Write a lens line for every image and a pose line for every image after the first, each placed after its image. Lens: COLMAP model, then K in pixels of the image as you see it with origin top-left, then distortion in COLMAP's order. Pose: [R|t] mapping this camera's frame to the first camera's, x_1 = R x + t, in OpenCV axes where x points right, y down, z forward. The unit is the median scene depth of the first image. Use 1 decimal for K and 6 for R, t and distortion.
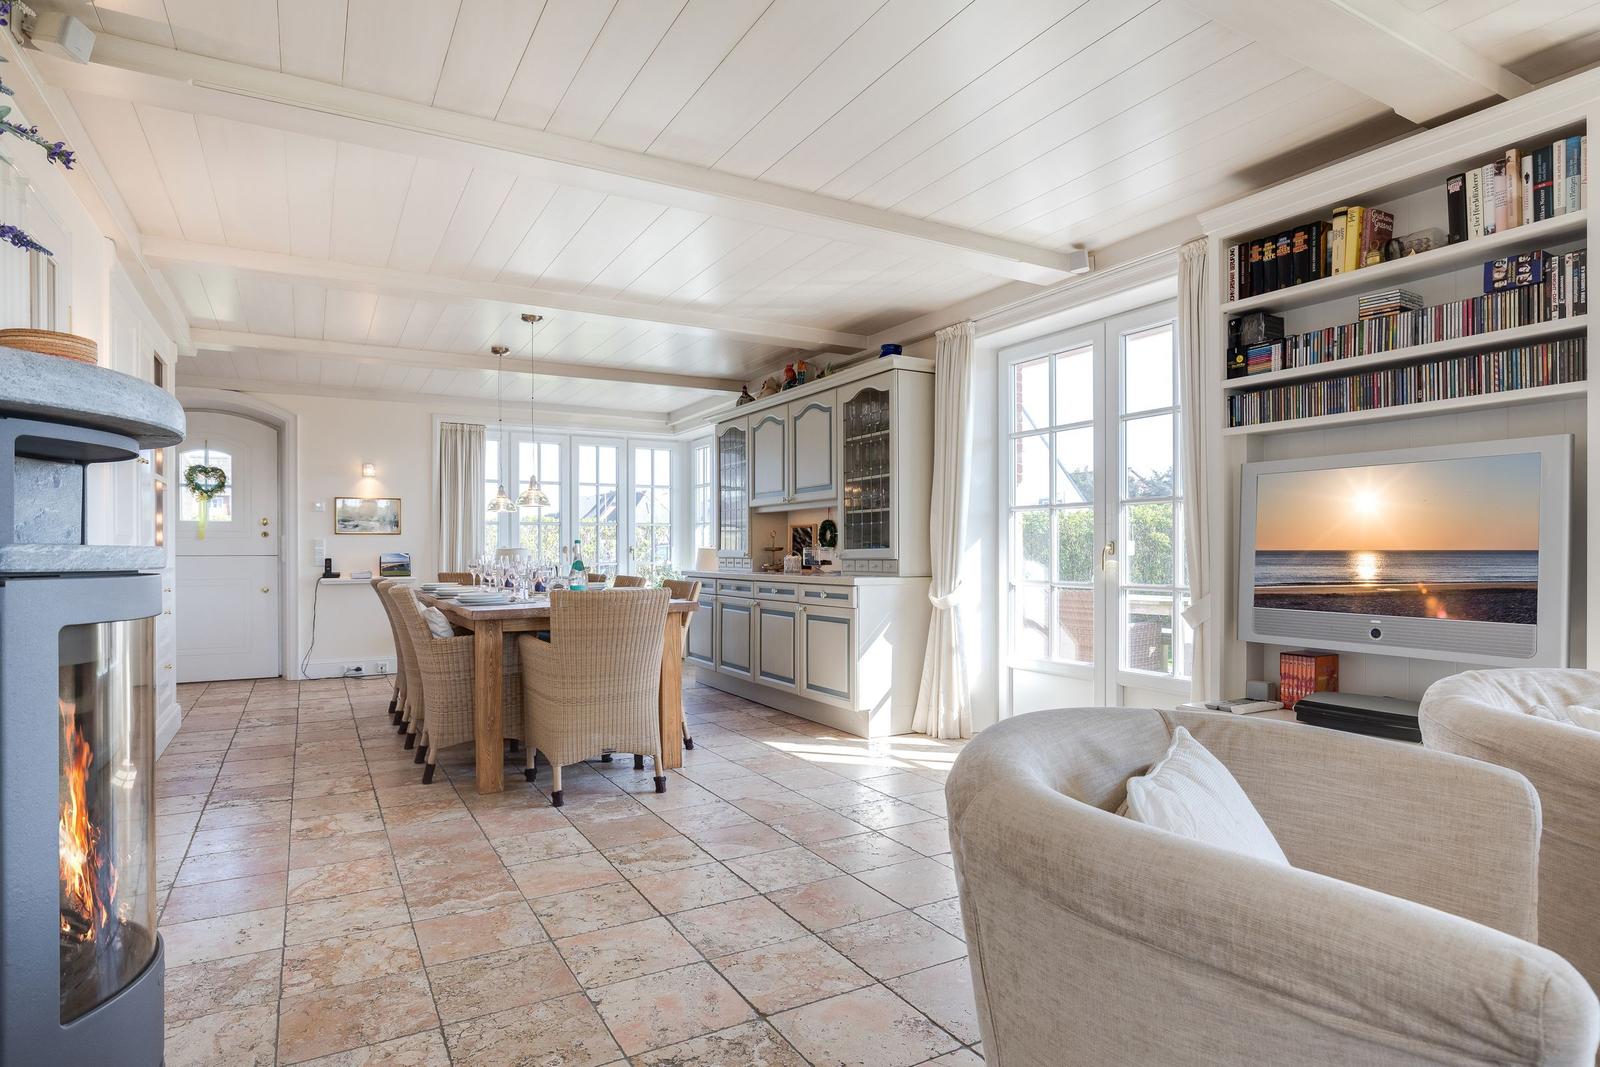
lens RADIAL K [[869.6, 0, 787.4], [0, 869.6, 547.9], [0, 0, 1]] dist [0.006787, -0.001058]
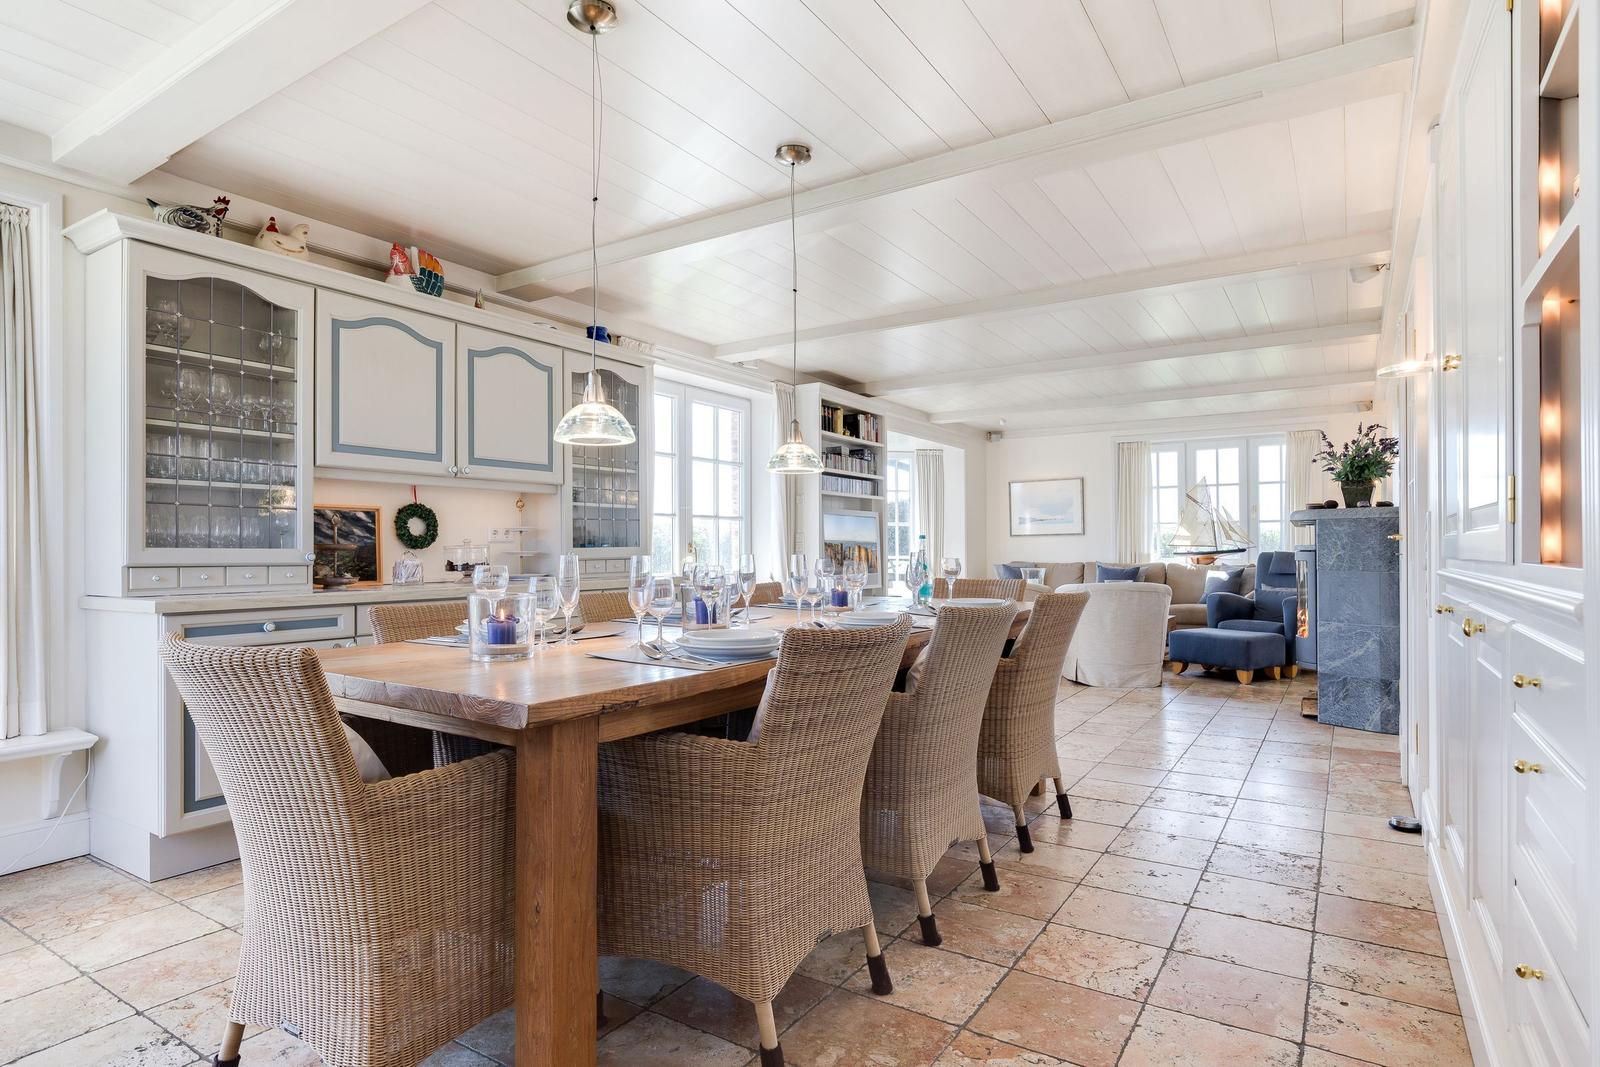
lens RADIAL K [[869.6, 0, 791.0], [0, 869.6, 546.5], [0, 0, 1]] dist [0.006787, -0.001058]
pose [[-0.465950, 0.008511, 0.884770, -1.128365], [0.004649, 0.999963, -0.007171, 0.010911], [-0.884799, 0.000772, -0.465973, 1.765123]]
